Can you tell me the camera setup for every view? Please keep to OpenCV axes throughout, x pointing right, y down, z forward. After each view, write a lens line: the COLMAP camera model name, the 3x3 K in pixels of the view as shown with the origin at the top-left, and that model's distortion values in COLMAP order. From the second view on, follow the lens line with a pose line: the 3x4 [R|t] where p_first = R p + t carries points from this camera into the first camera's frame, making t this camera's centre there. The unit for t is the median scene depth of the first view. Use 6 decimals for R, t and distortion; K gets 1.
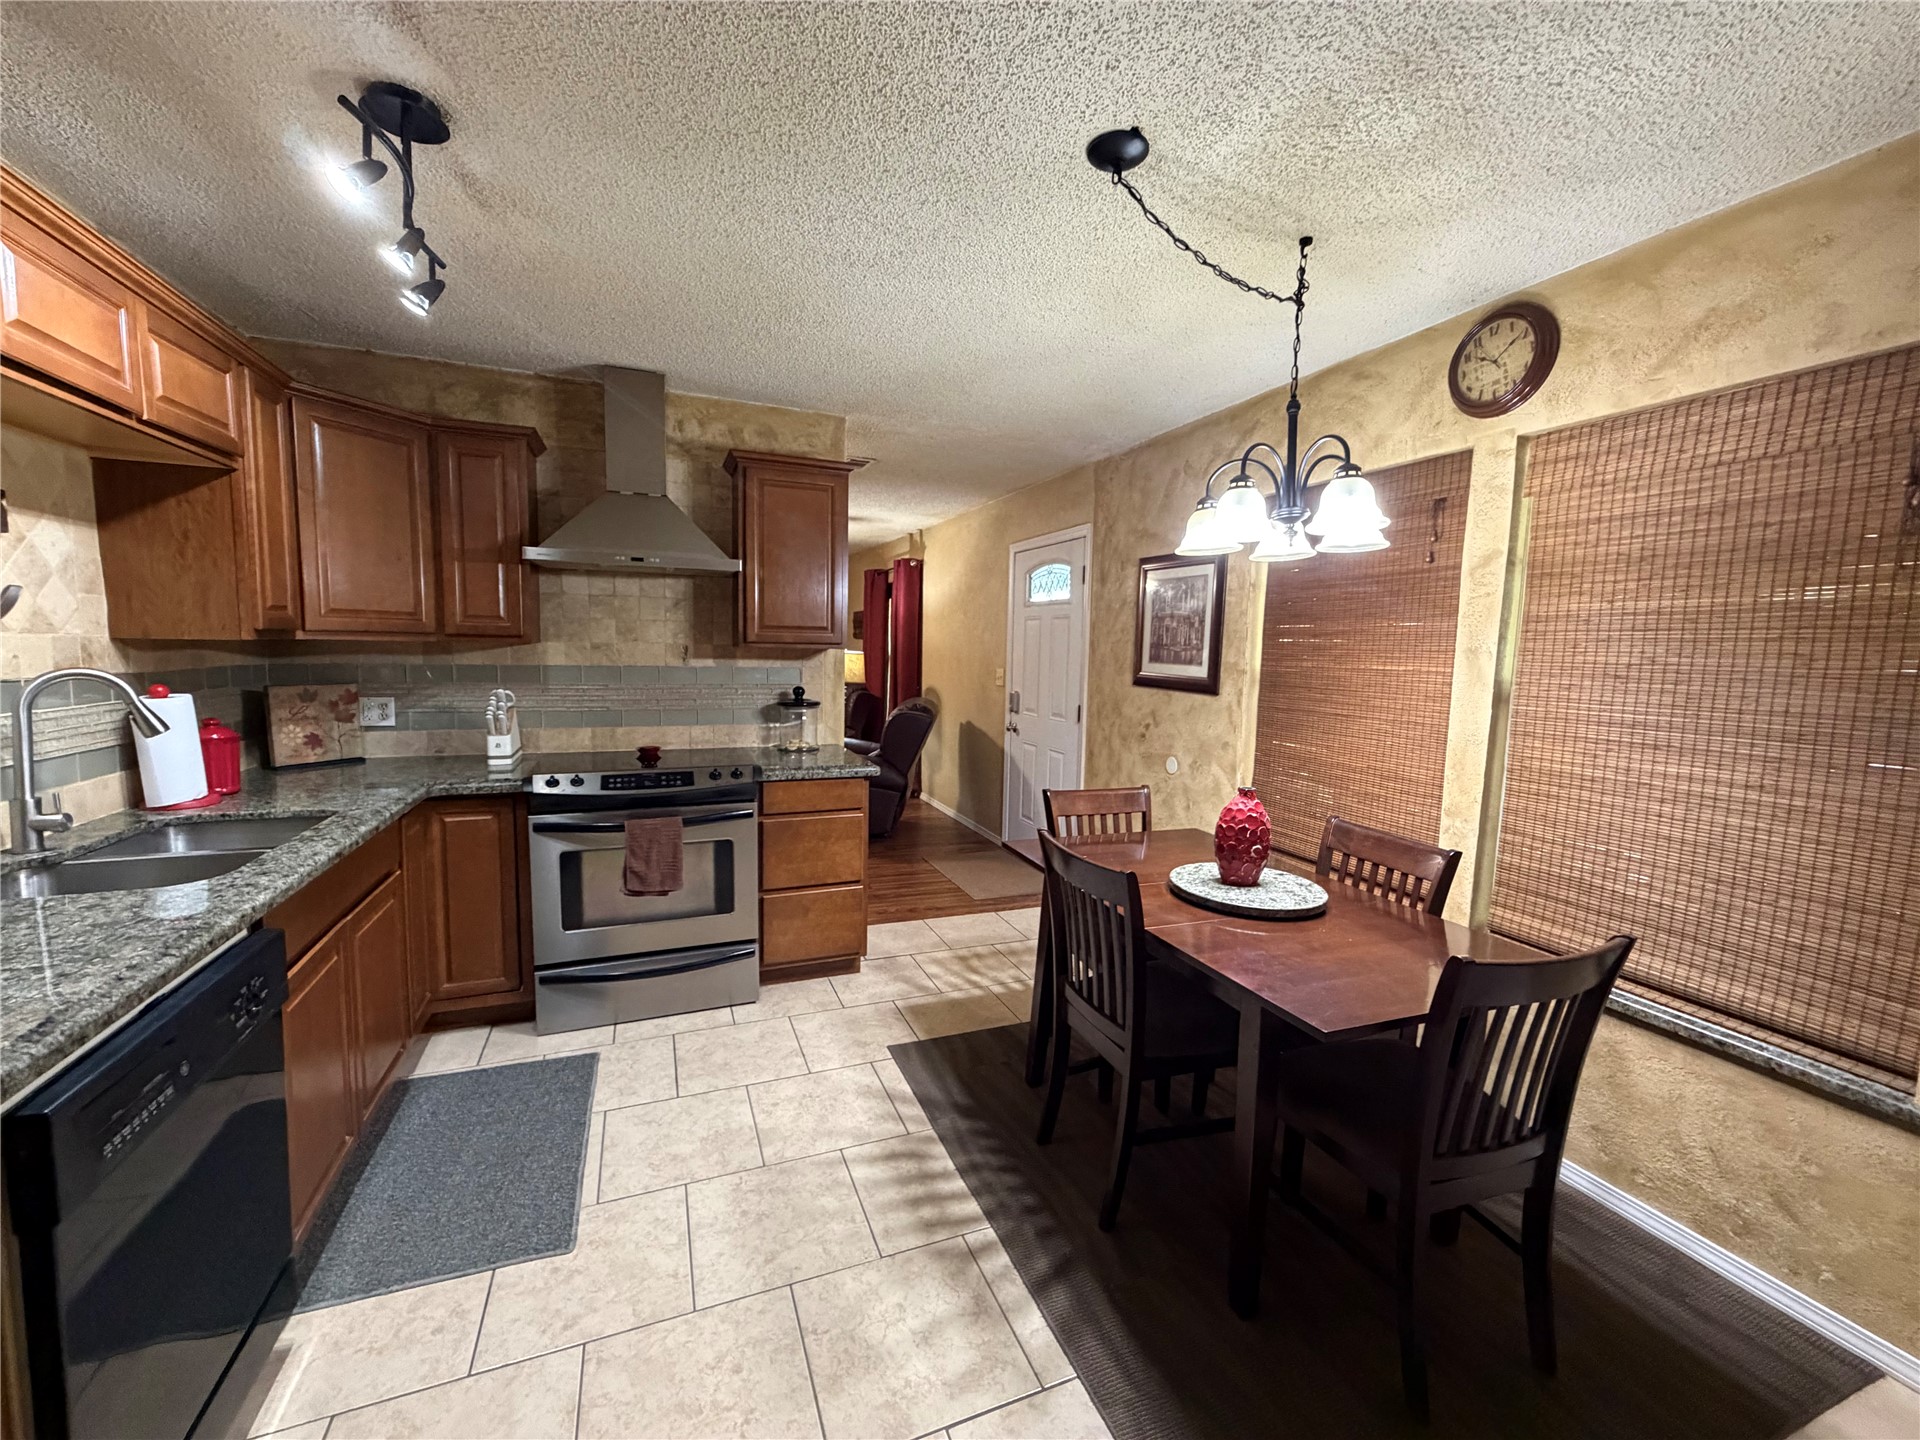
lens RADIAL K [[767.5, 0, 961.4], [0, 767.5, 716.5], [0, 0, 1]] dist [0.000594, -0.000087]
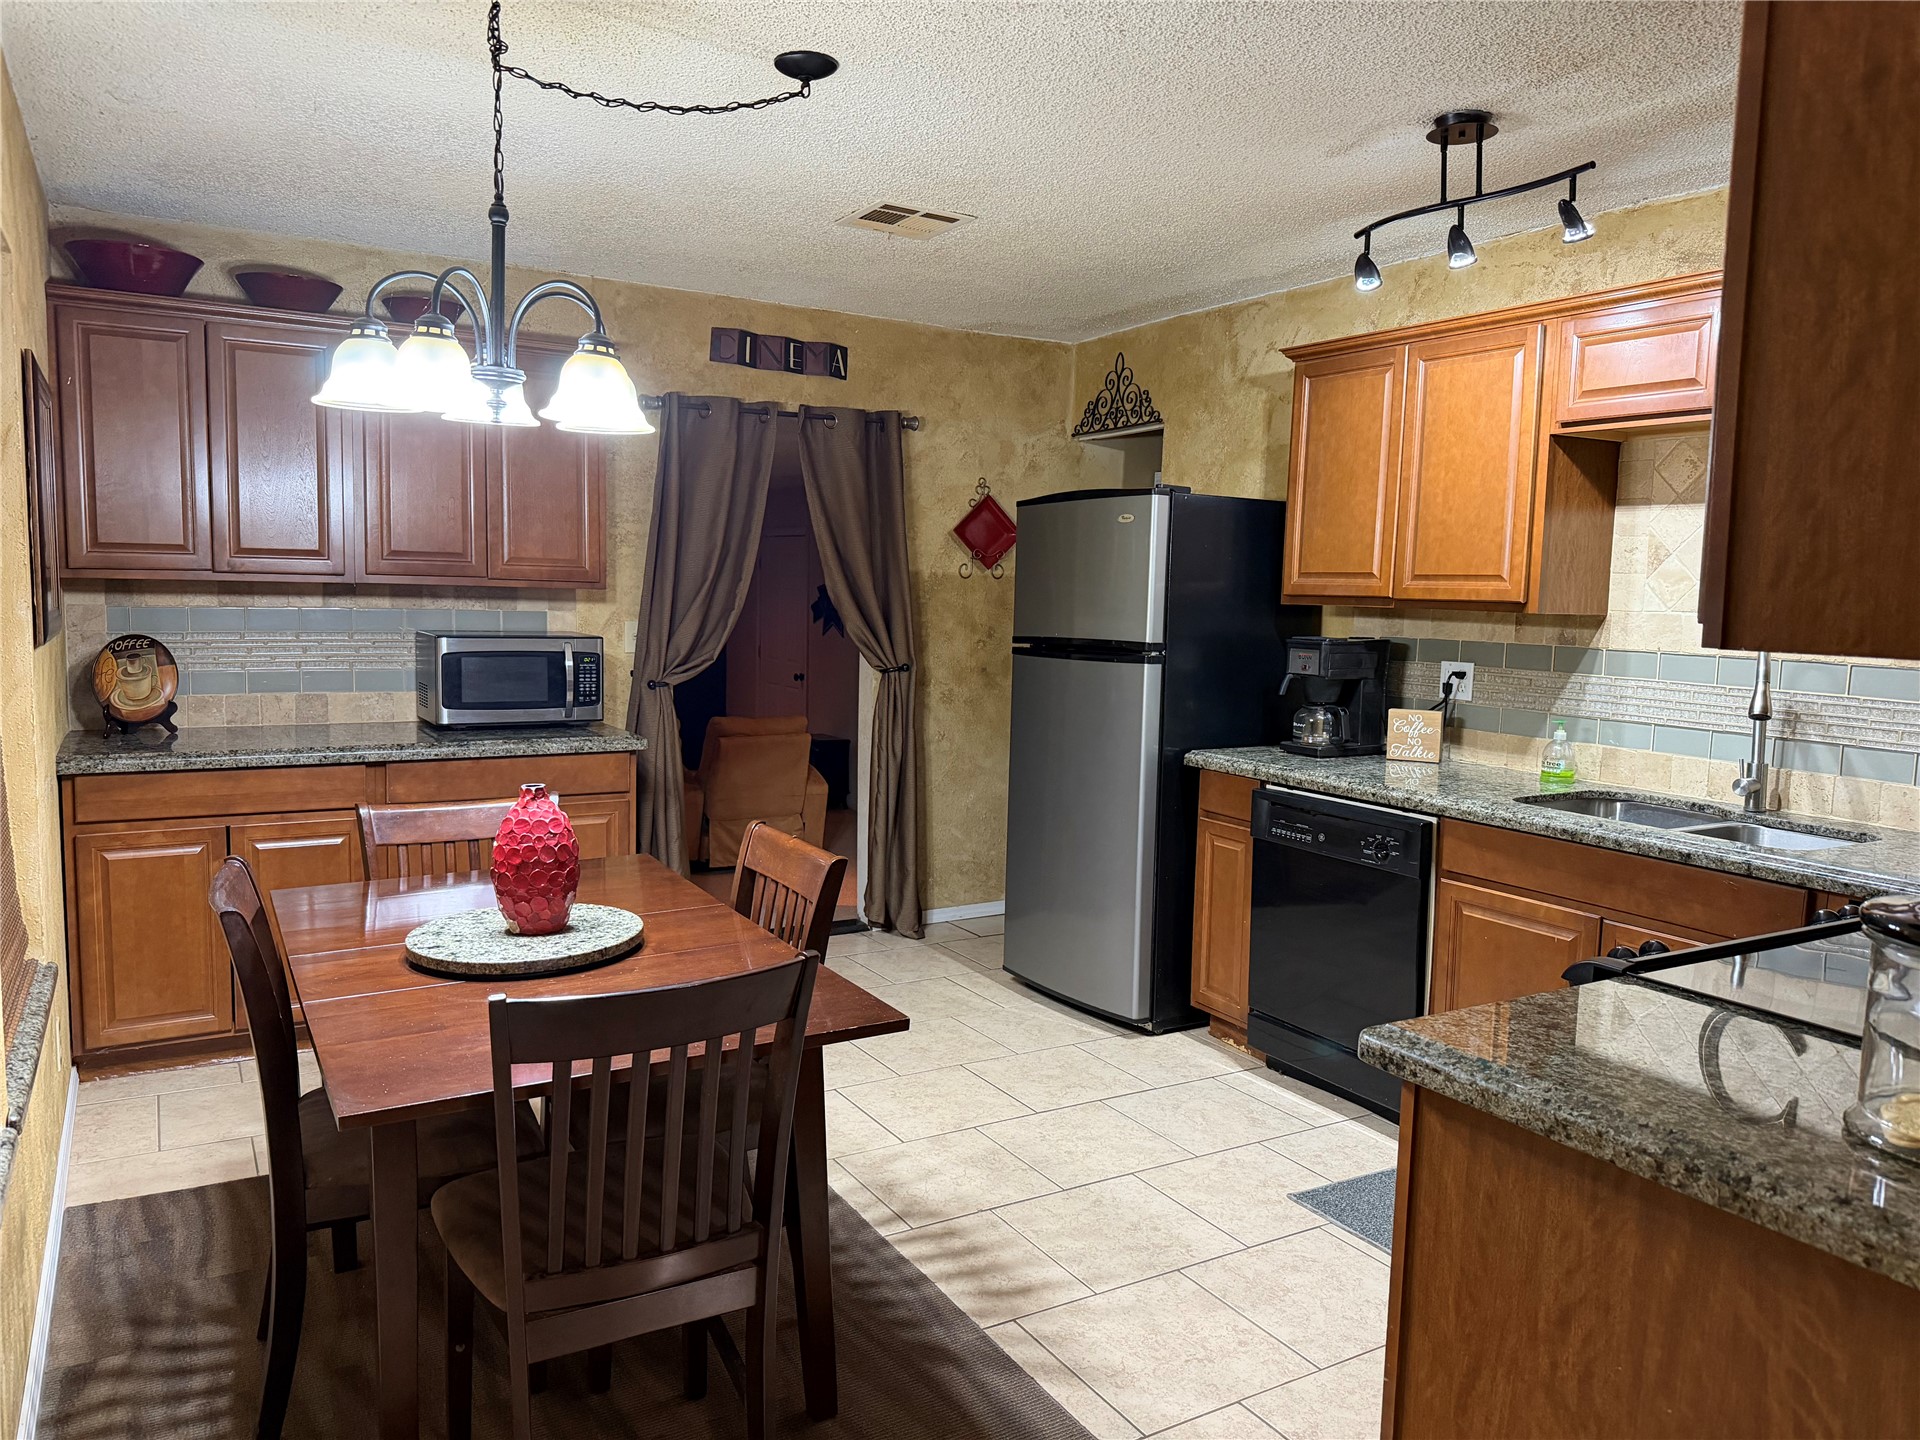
lens RADIAL K [[1353.2, 0, 963.7], [0, 1353.2, 724.9], [0, 0, 1]] dist [-0.025119, -0.001411]
pose [[-0.987534, -0.032830, -0.153946, 0.196201], [-0.061618, 0.980587, 0.186153, -0.207686], [0.144846, 0.193318, -0.970385, 2.300841]]
